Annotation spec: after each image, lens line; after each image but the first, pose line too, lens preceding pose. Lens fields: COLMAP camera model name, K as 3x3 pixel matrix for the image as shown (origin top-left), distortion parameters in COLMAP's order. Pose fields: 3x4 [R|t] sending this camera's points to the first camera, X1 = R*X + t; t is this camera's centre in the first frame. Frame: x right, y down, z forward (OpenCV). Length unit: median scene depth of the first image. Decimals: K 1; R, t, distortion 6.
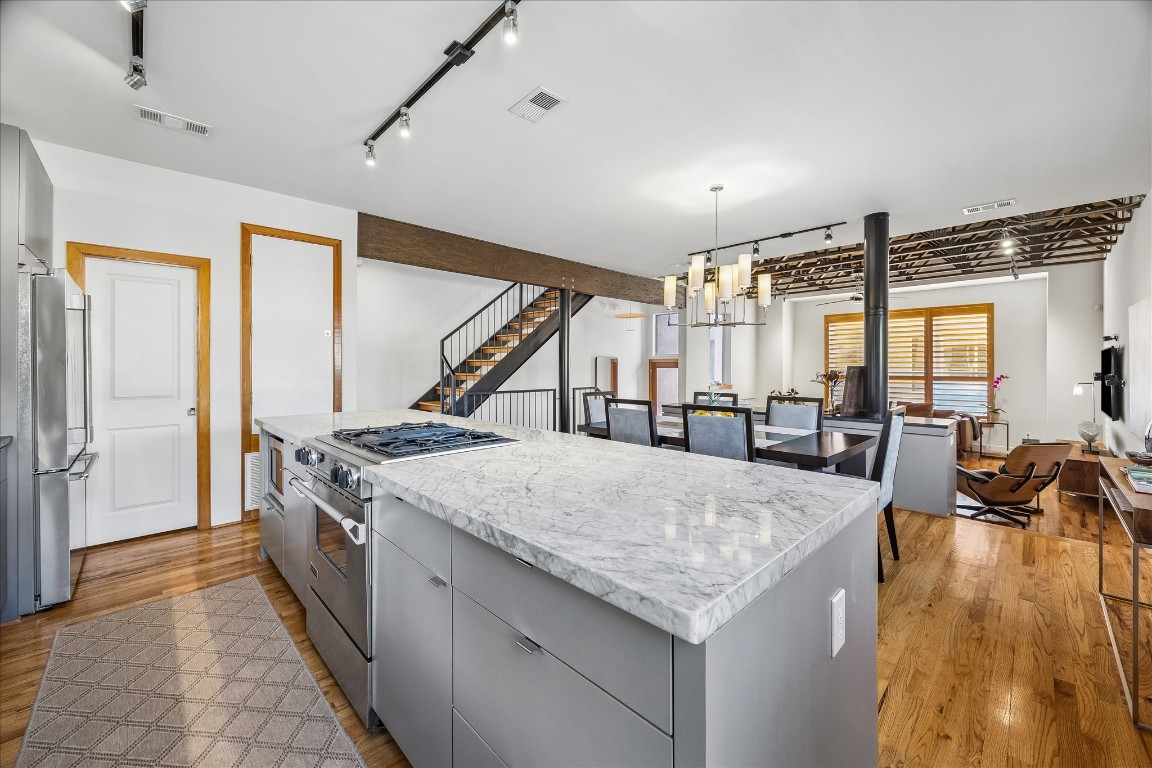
lens RADIAL K [[440.5, 0, 577.6], [0, 440.5, 365.0], [0, 0, 1]] dist [-0.012394, 0.000006]
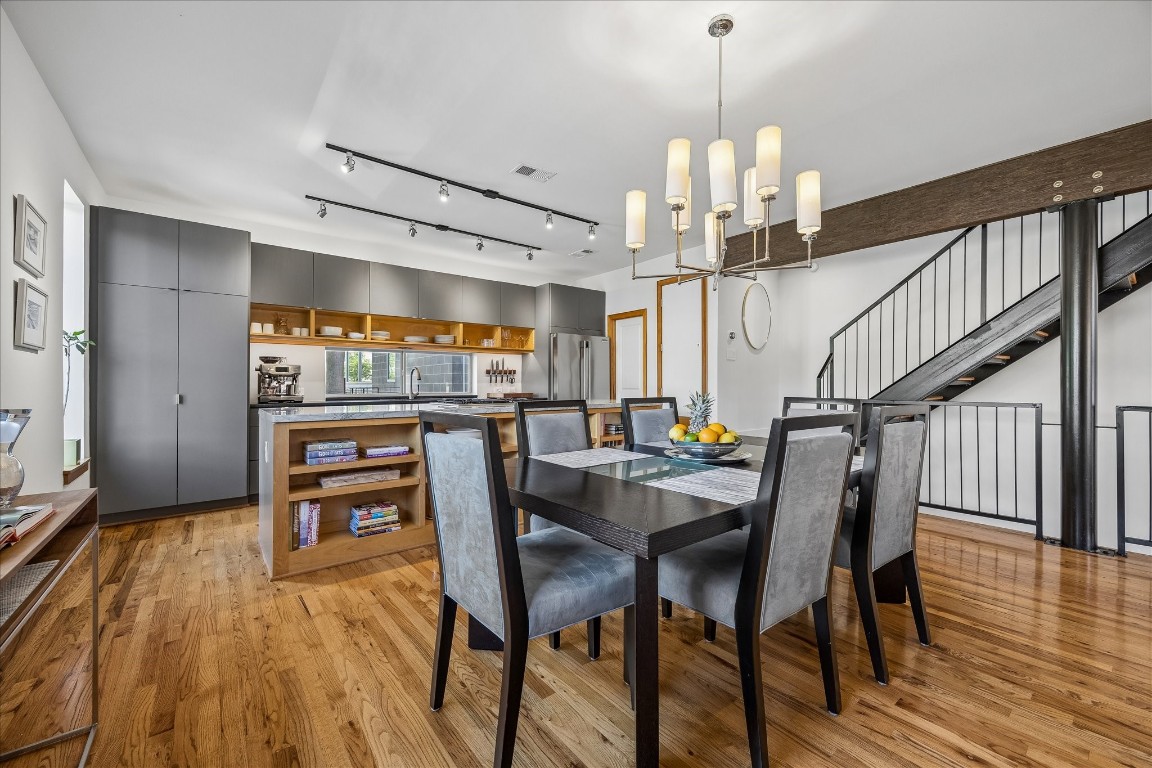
lens RADIAL K [[466.8, 0, 575.5], [0, 466.8, 377.1], [0, 0, 1]] dist [0.000830, 0.000104]
pose [[-0.106518, -0.016885, -0.994167, 0.633796], [0.000892, 0.999854, -0.017077, 0.035235], [0.994310, -0.002705, -0.106487, 0.591057]]
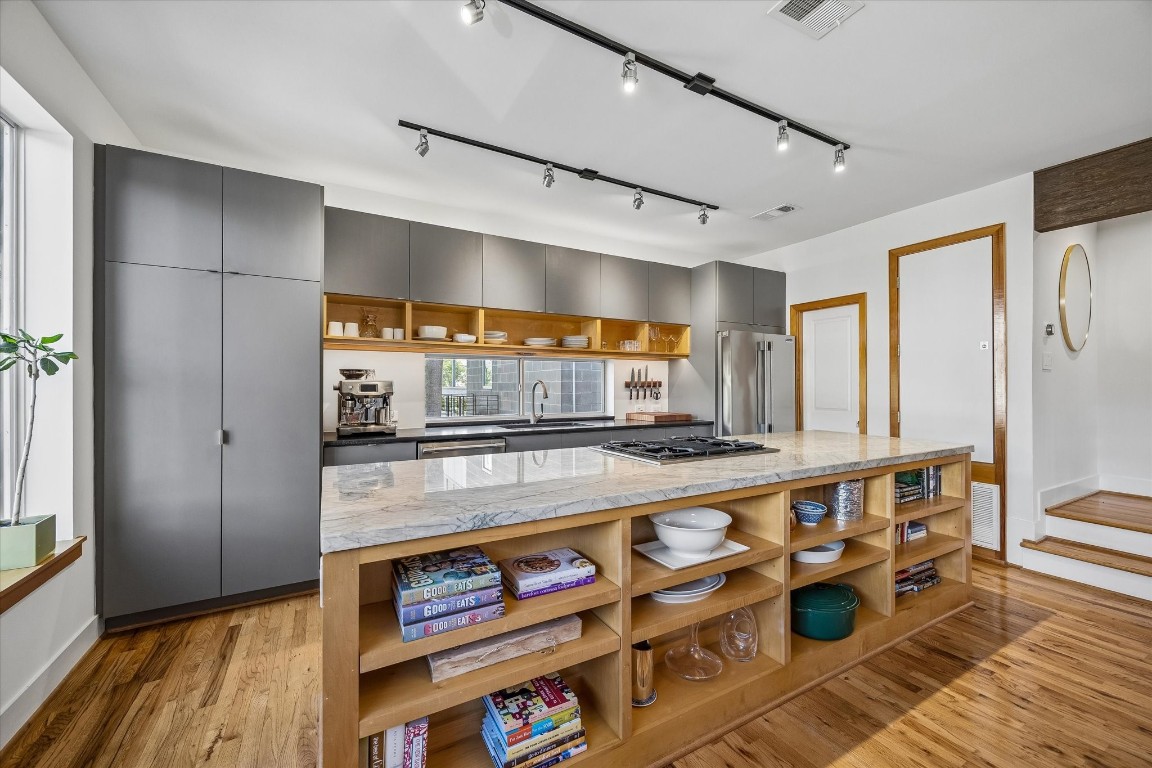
lens RADIAL K [[457.8, 0, 574.0], [0, 457.8, 381.5], [0, 0, 1]] dist [-0.000213, 0.000123]
pose [[-0.268160, -0.007243, -0.963347, 0.334038], [-0.002722, 0.999973, -0.006761, 0.001214], [0.963370, 0.000809, -0.268173, 0.375055]]
